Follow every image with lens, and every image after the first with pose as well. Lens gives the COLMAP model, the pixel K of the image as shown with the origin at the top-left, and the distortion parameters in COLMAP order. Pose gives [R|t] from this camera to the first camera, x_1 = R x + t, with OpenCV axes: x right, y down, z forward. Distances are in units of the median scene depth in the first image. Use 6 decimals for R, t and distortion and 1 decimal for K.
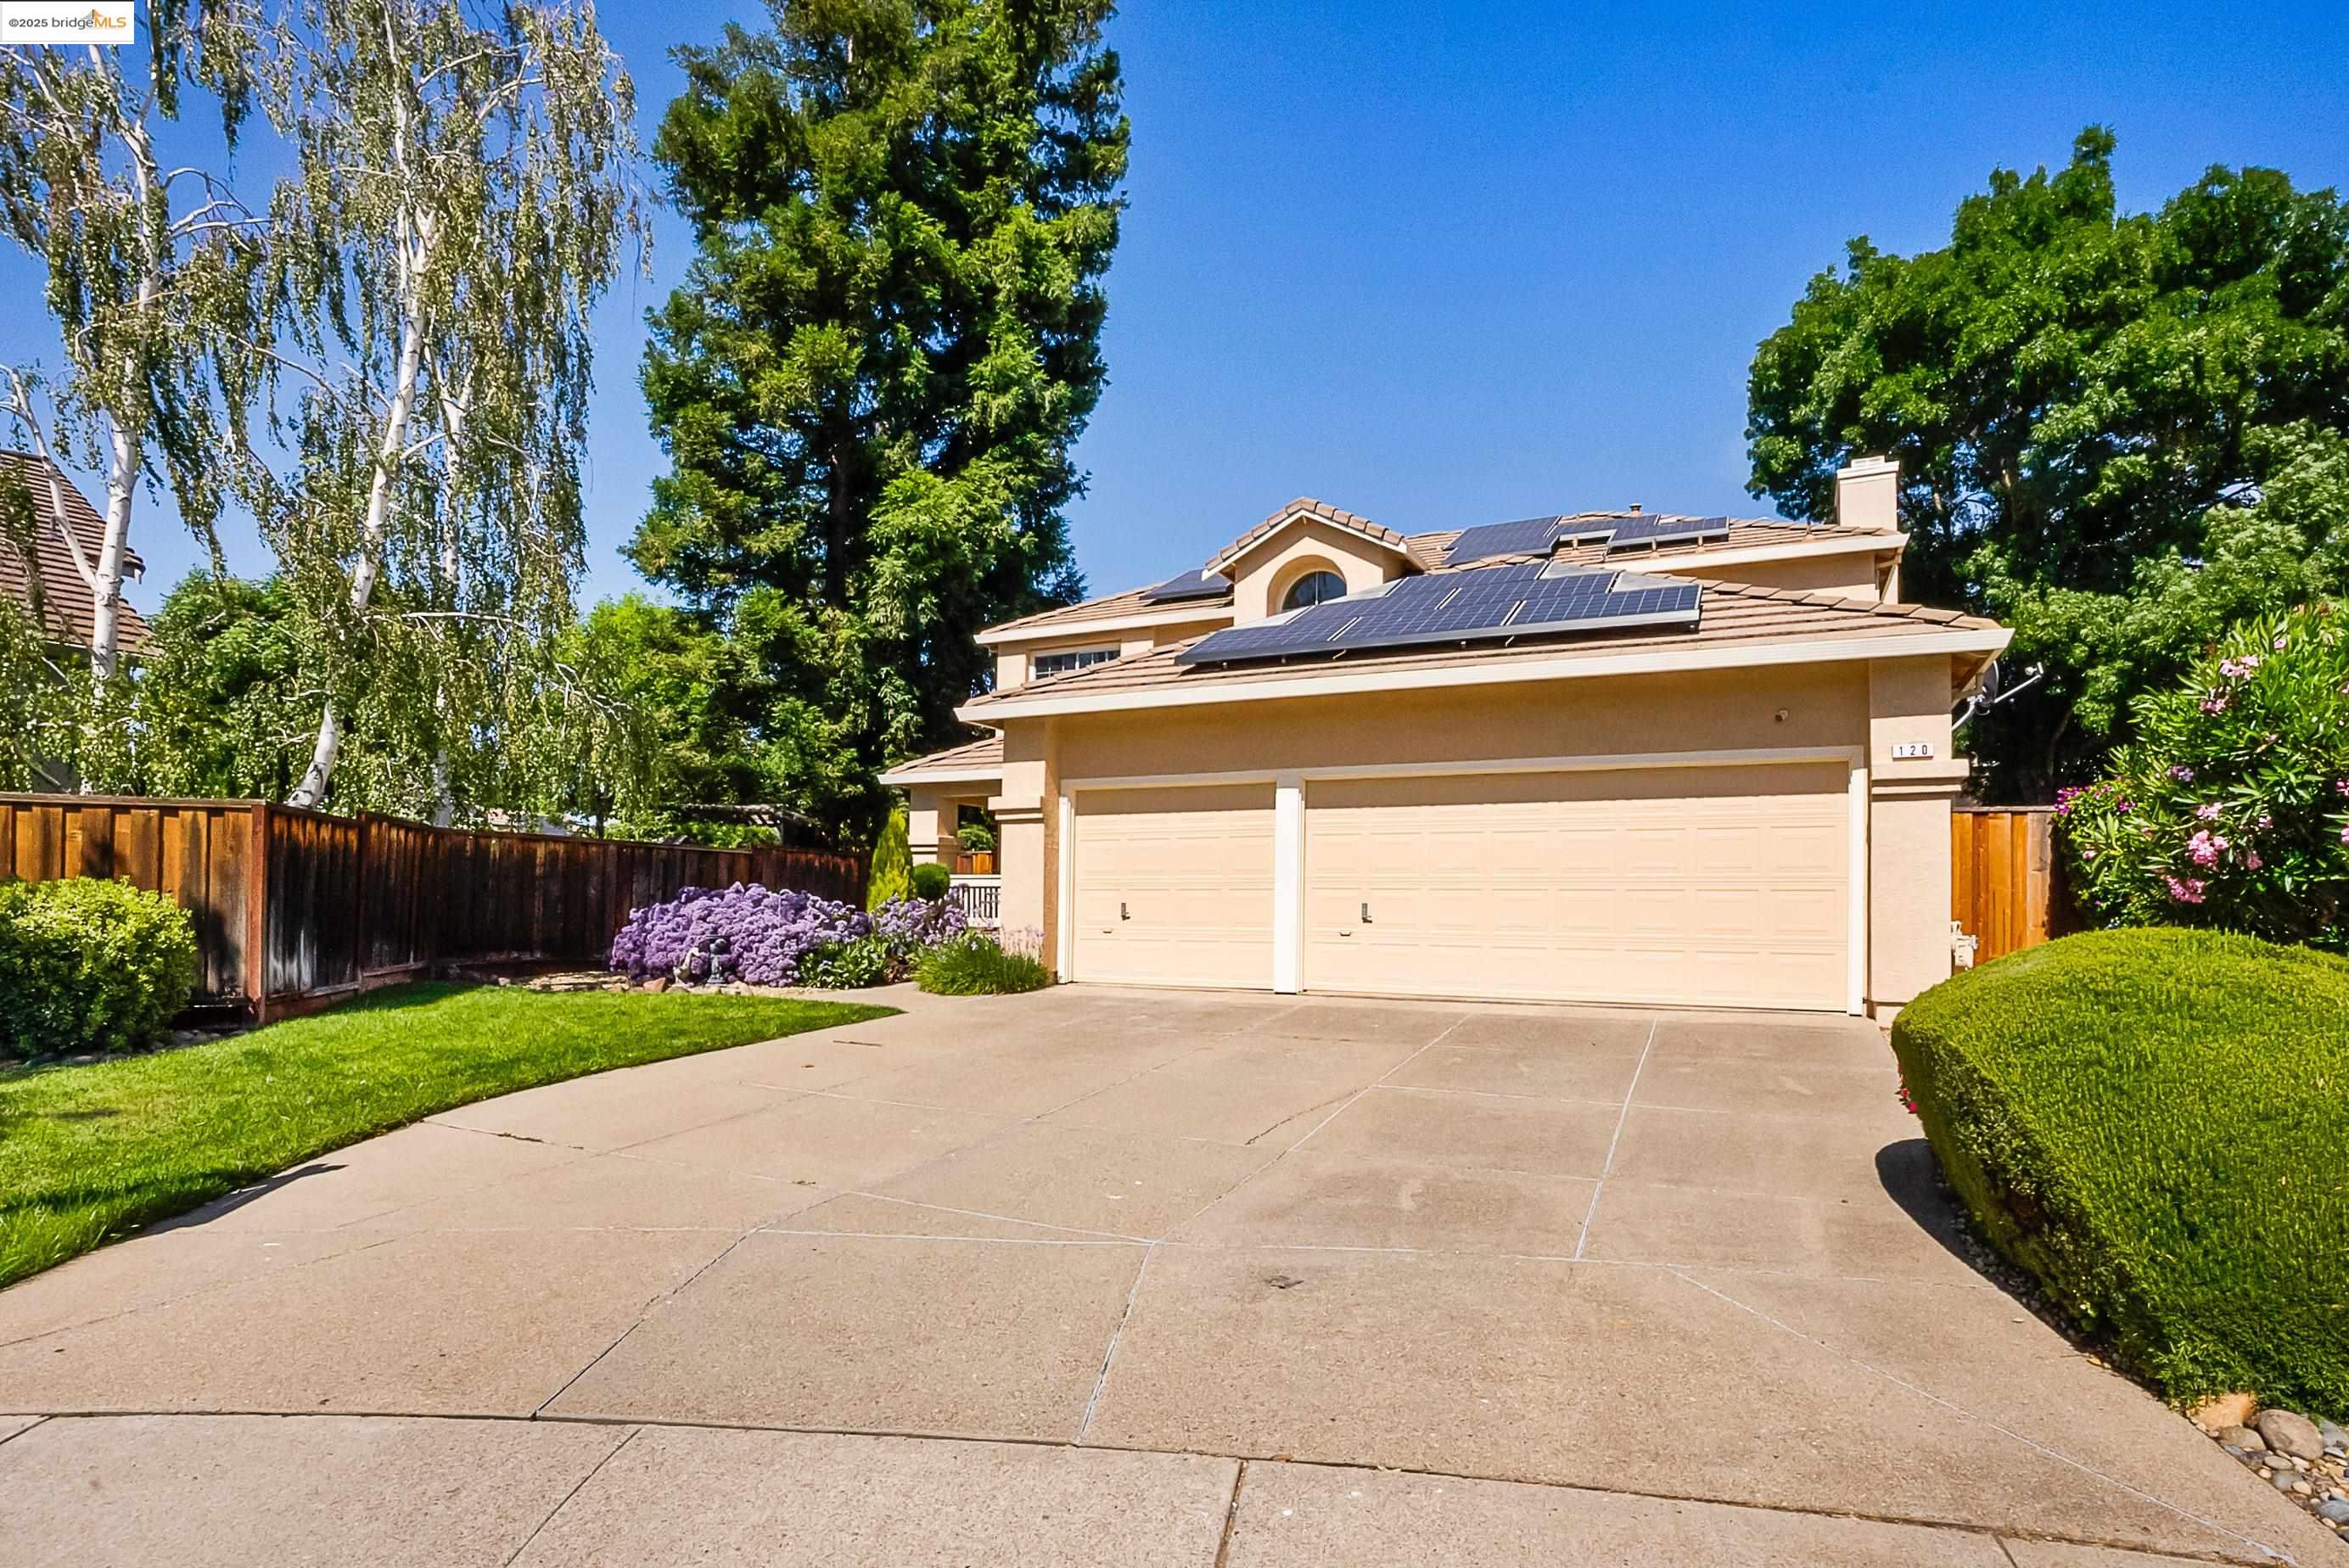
lens RADIAL K [[1169.0, 0, 1172.1], [0, 1169.0, 802.5], [0, 0, 1]] dist [-0.029955, 0.001521]
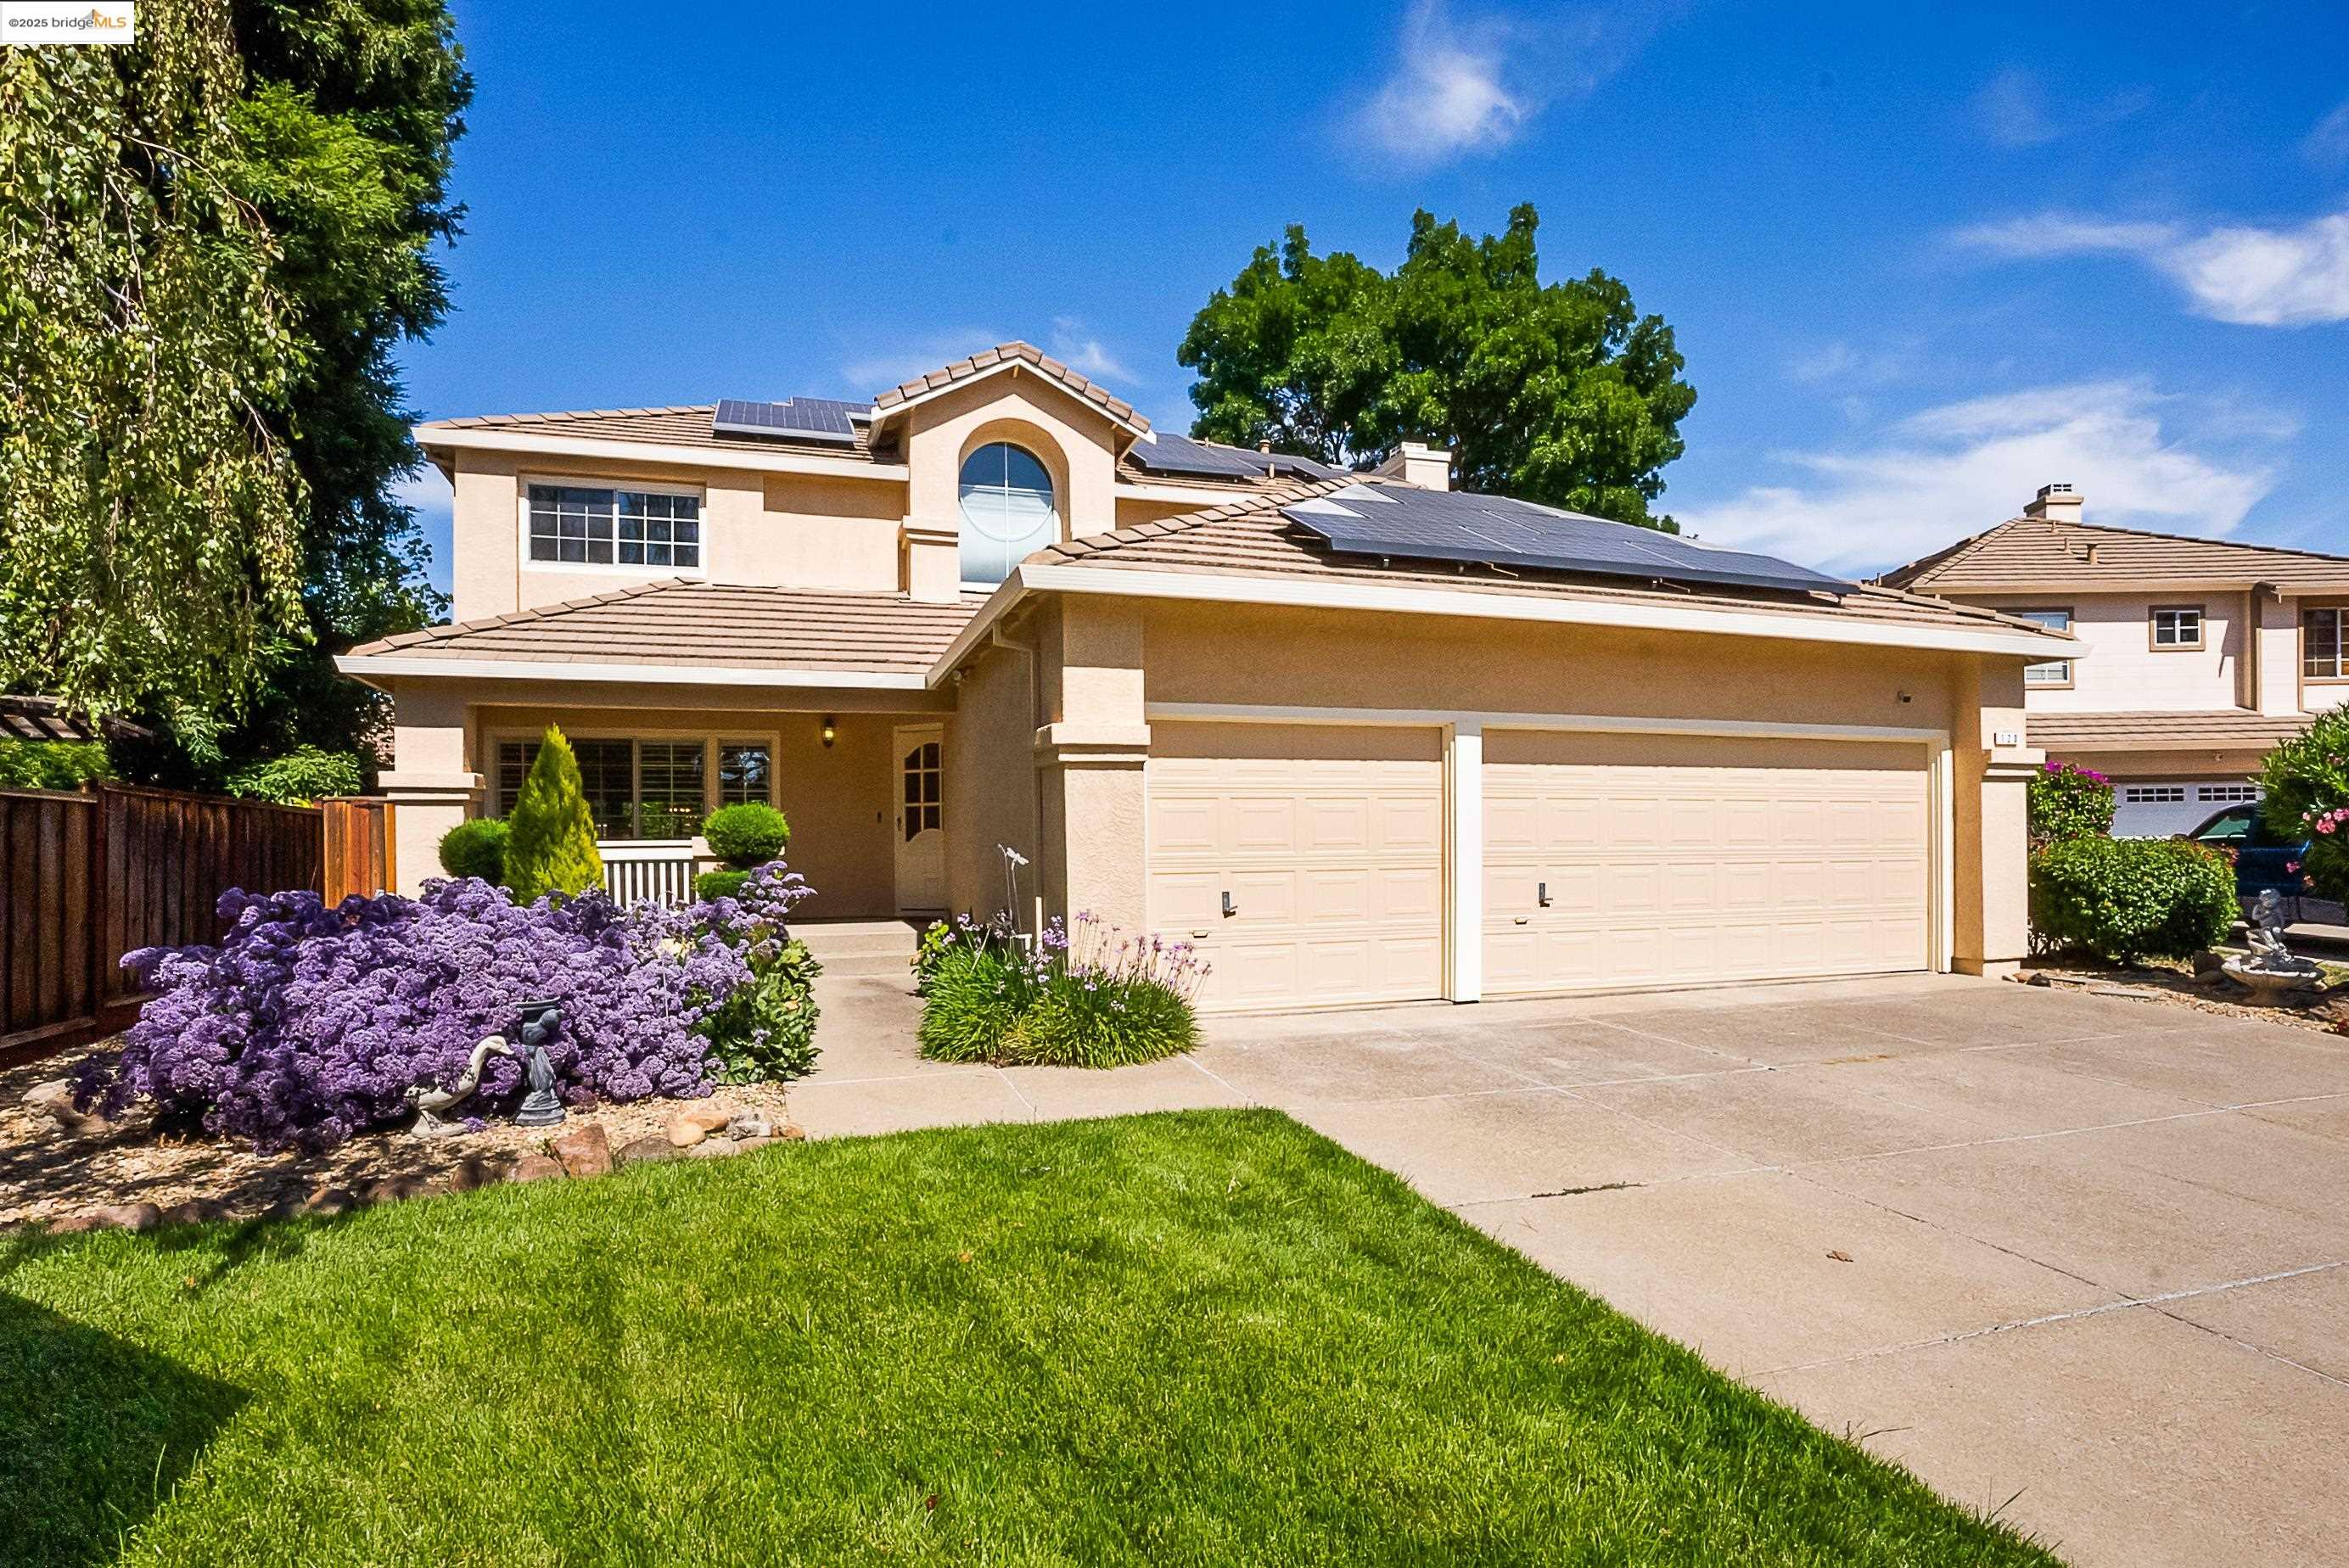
lens RADIAL K [[1265.1, 0, 1174.5], [0, 1265.1, 784.0], [0, 0, 1]] dist [-0.034329, -0.000386]
pose [[0.703554, 0.022534, 0.710285, -0.560585], [-0.041485, 0.999095, 0.009396, 0.017603], [-0.709430, -0.036077, 0.703852, 0.500473]]
